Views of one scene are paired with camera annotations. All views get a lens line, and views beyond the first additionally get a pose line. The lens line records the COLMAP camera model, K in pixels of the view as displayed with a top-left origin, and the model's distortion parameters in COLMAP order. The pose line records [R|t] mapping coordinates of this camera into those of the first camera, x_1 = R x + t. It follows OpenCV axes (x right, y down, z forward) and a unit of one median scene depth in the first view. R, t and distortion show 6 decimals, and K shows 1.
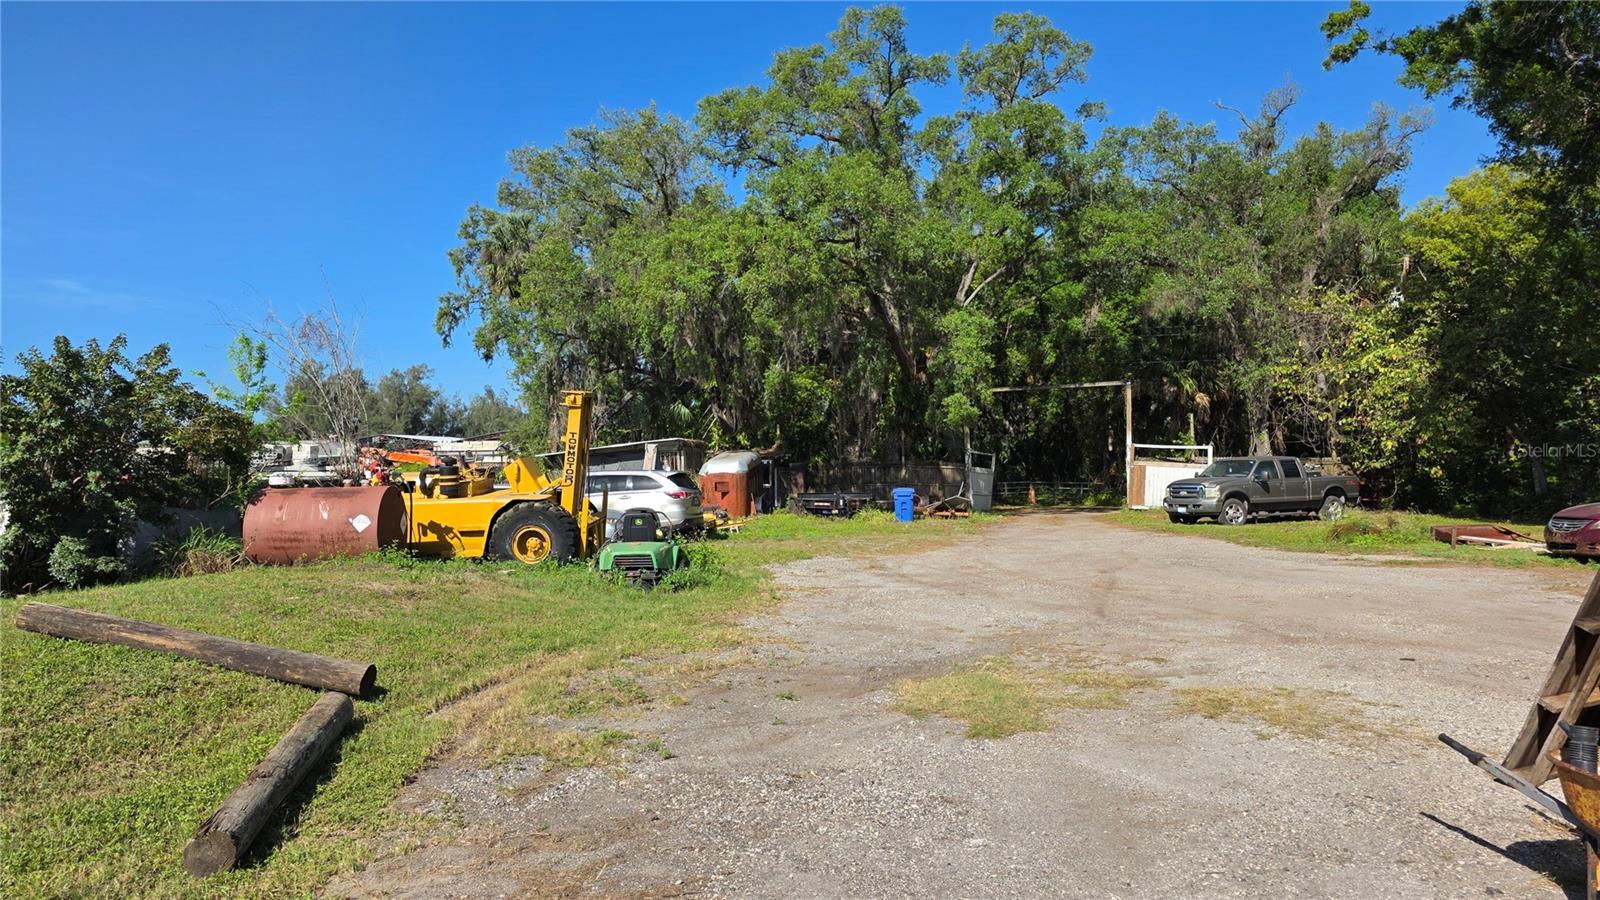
lens RADIAL K [[938.7, 0, 800.0], [0, 938.7, 450.0], [0, 0, 1]] dist [-0.000879, -0.000202]
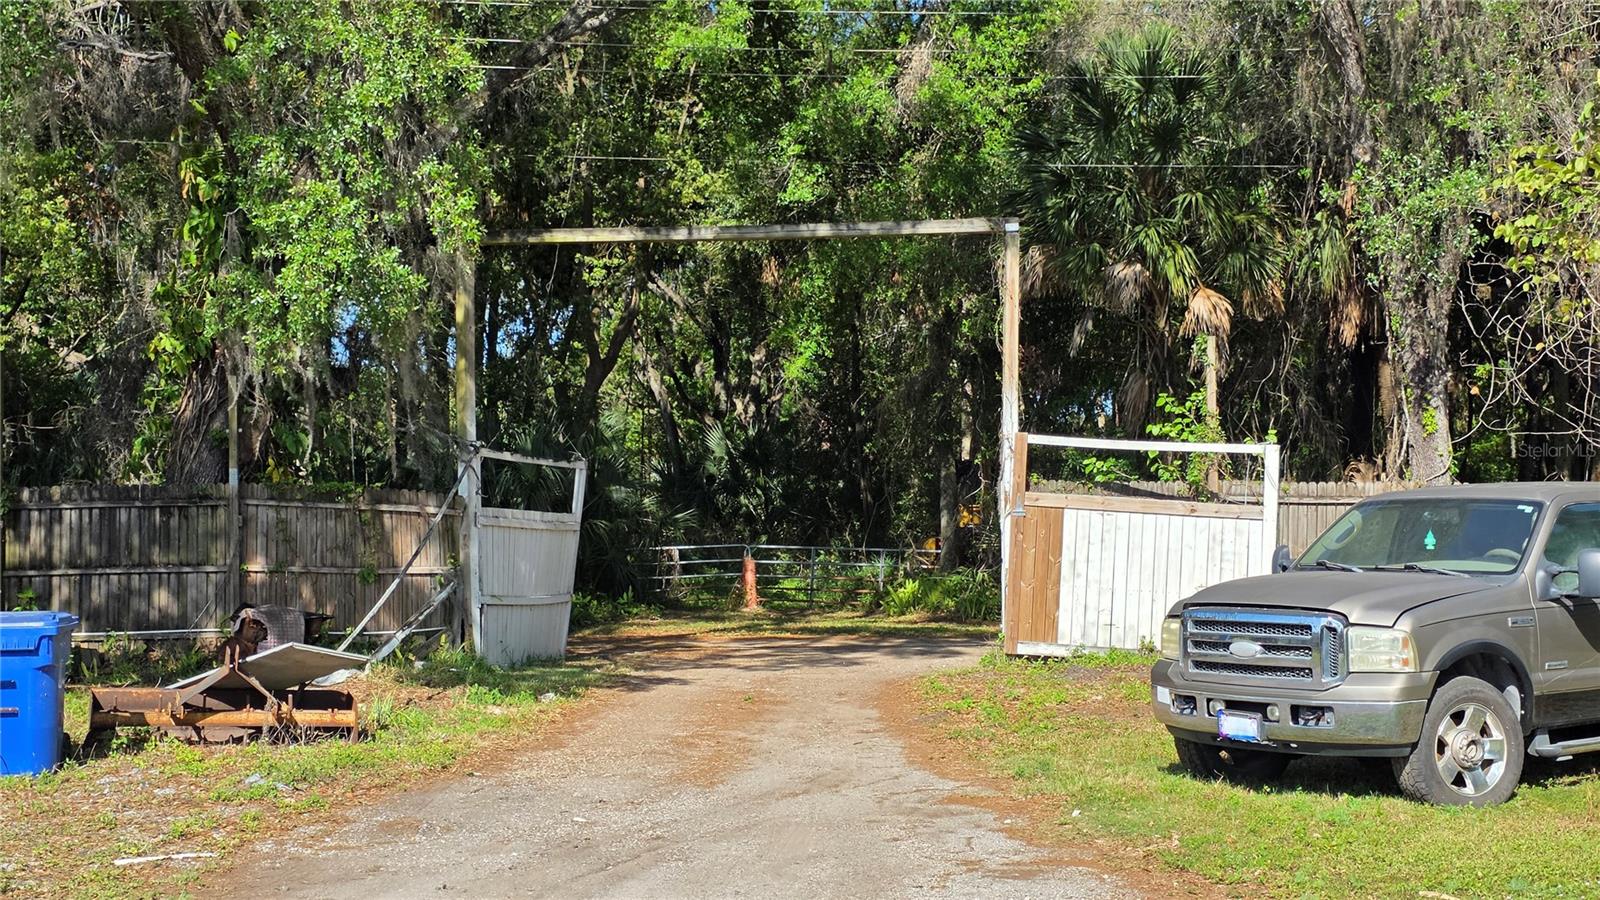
lens RADIAL K [[2184.7, 0, 800.0], [0, 2184.7, 450.0], [0, 0, 1]] dist [0.020969, 0.013562]
pose [[0.971178, 0.014153, 0.237935, 0.125242], [-0.013337, 0.999898, -0.005039, 0.002899], [-0.237983, 0.001720, 0.971268, 0.355636]]
